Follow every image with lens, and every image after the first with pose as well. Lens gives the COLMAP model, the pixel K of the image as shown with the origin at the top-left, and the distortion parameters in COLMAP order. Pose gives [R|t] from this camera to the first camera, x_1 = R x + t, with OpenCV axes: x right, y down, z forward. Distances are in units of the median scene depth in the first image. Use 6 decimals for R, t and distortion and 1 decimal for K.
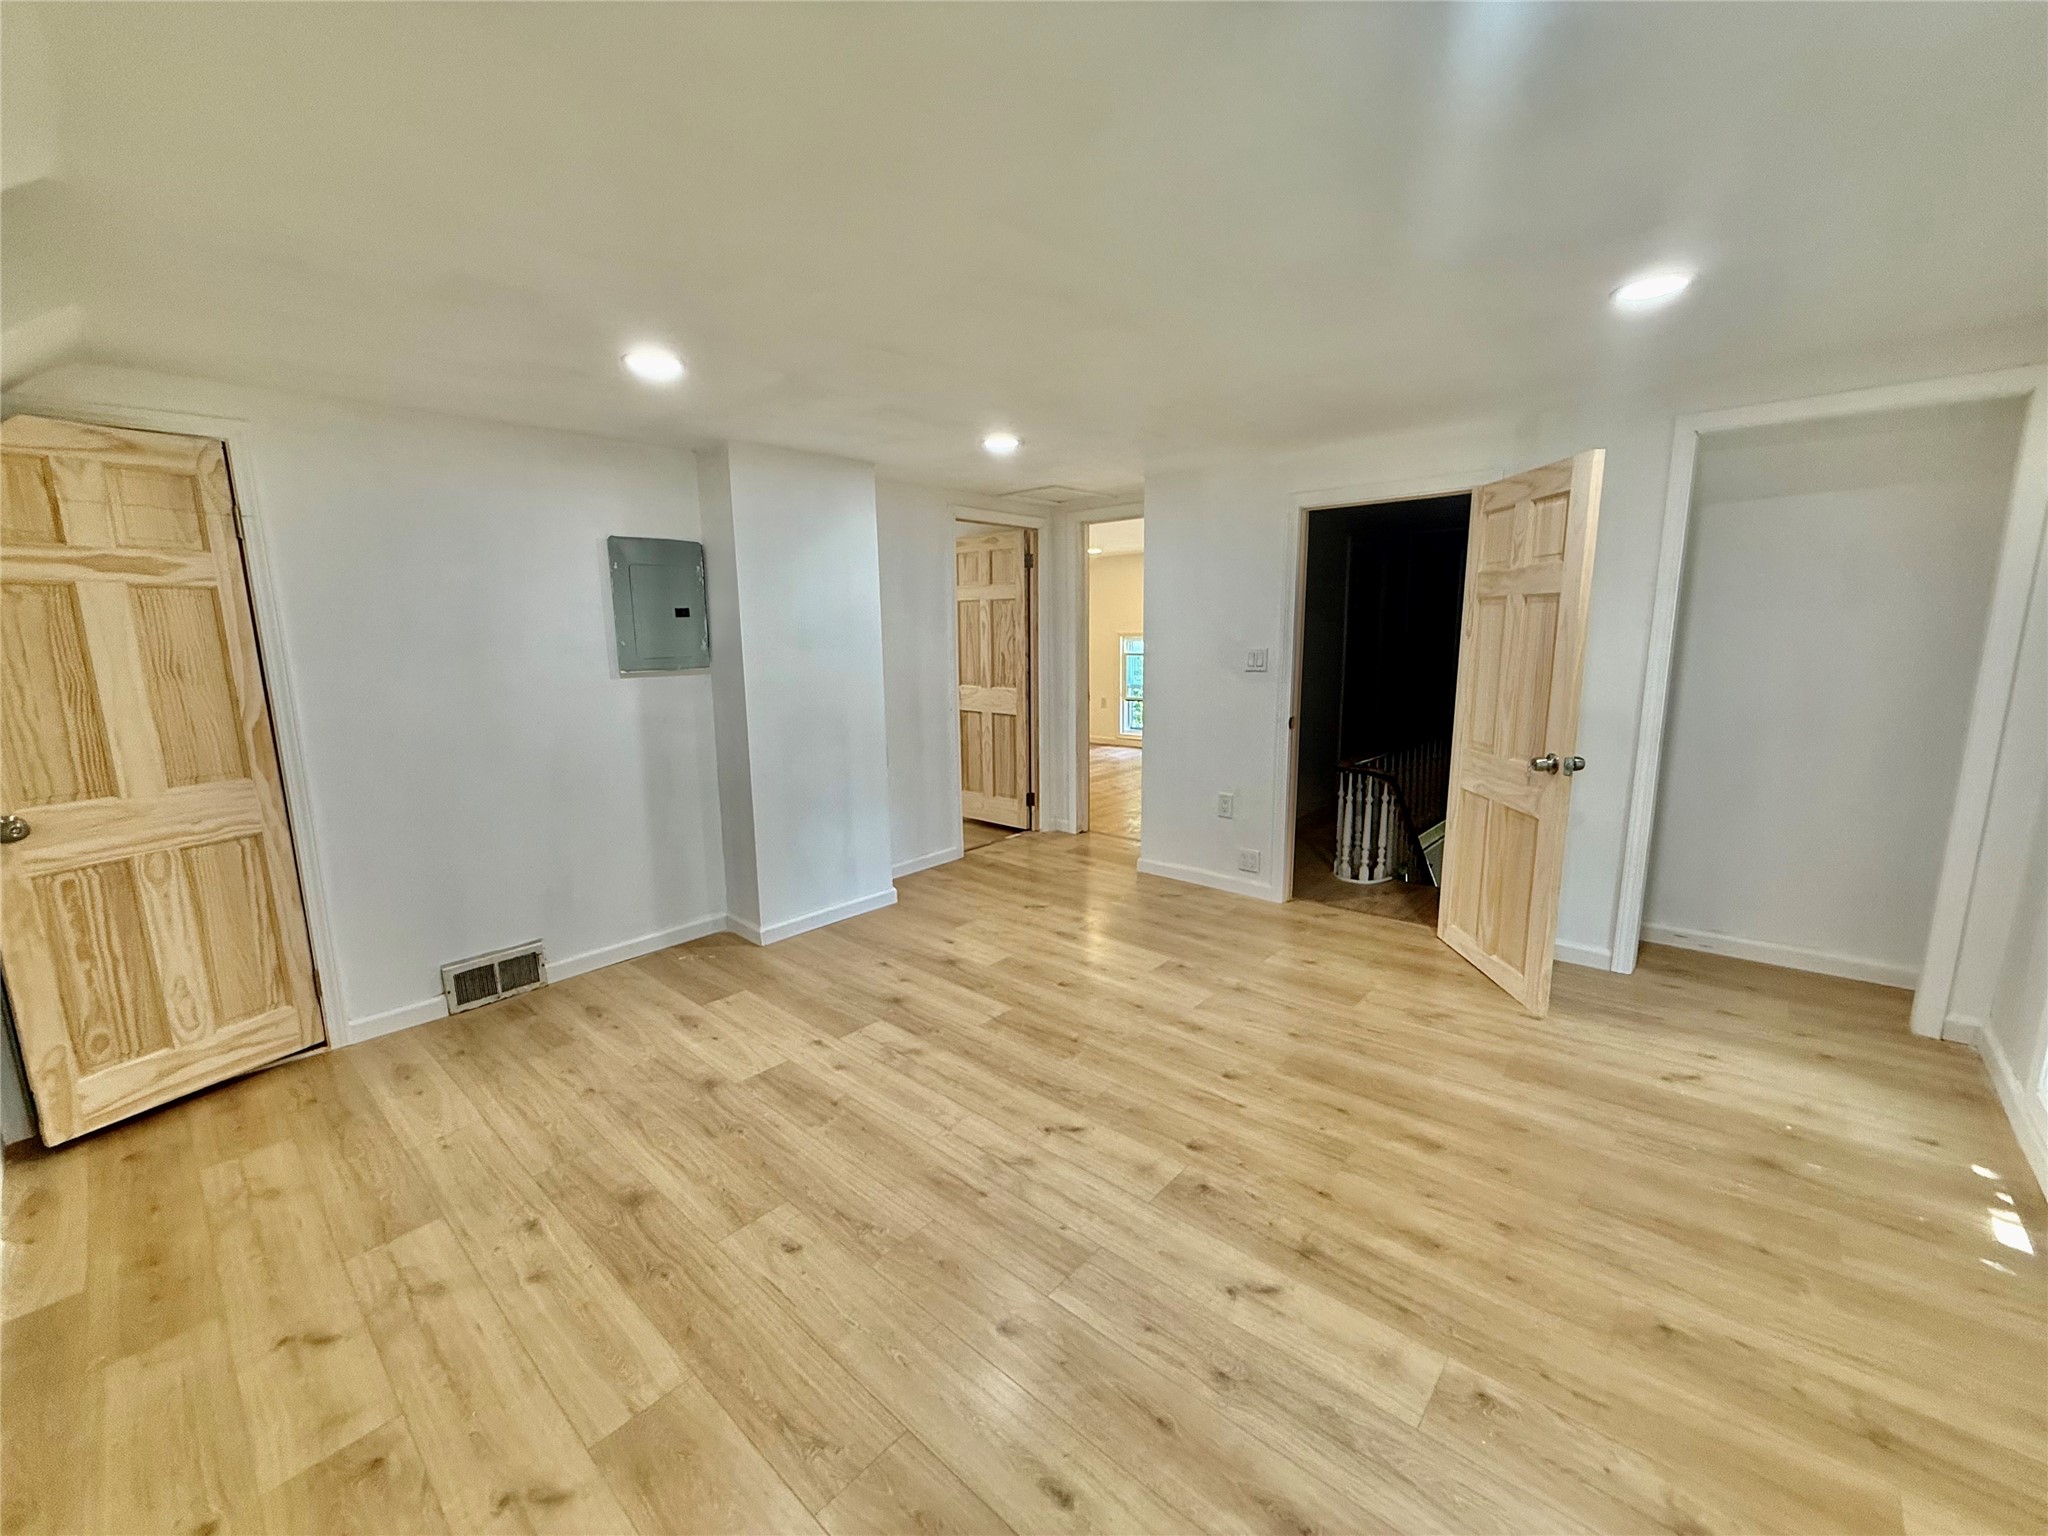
lens RADIAL K [[812.7, 0, 1023.7], [0, 812.7, 760.5], [0, 0, 1]] dist [-0.002146, 0.000199]
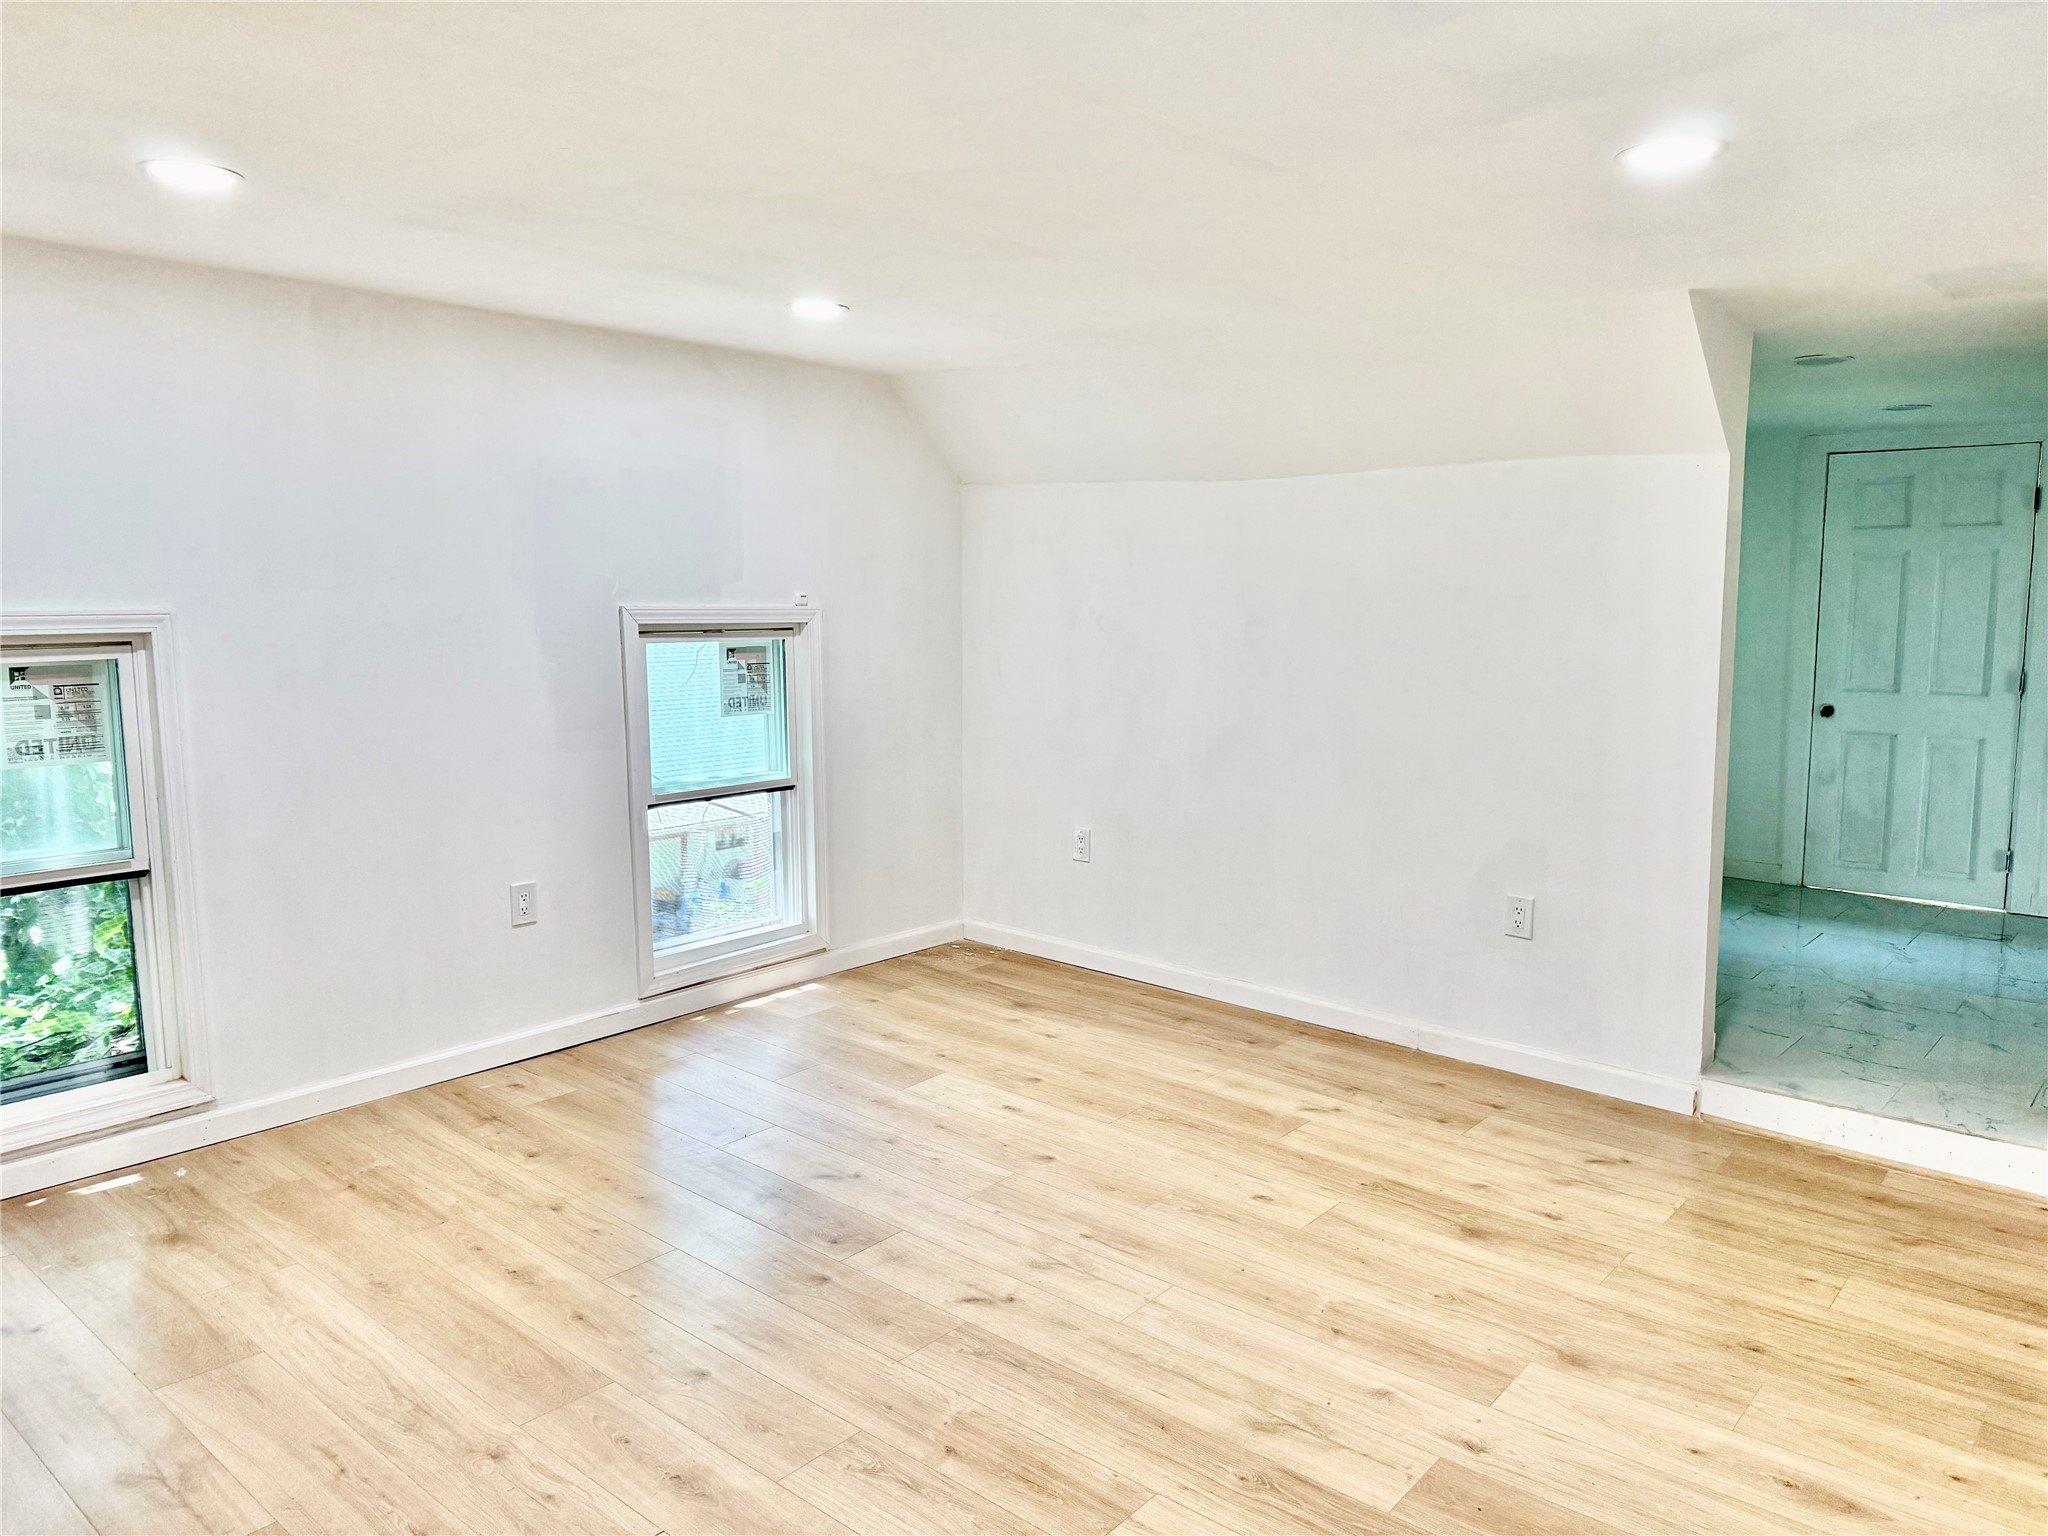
lens RADIAL K [[1395.8, 0, 1022.1], [0, 1395.8, 768.2], [0, 0, 1]] dist [0.035534, -0.006895]
pose [[-0.999721, 0.016405, -0.017016, 0.035289], [0.010794, 0.957331, 0.288790, -0.380001], [0.021028, 0.288526, -0.957241, 2.188228]]
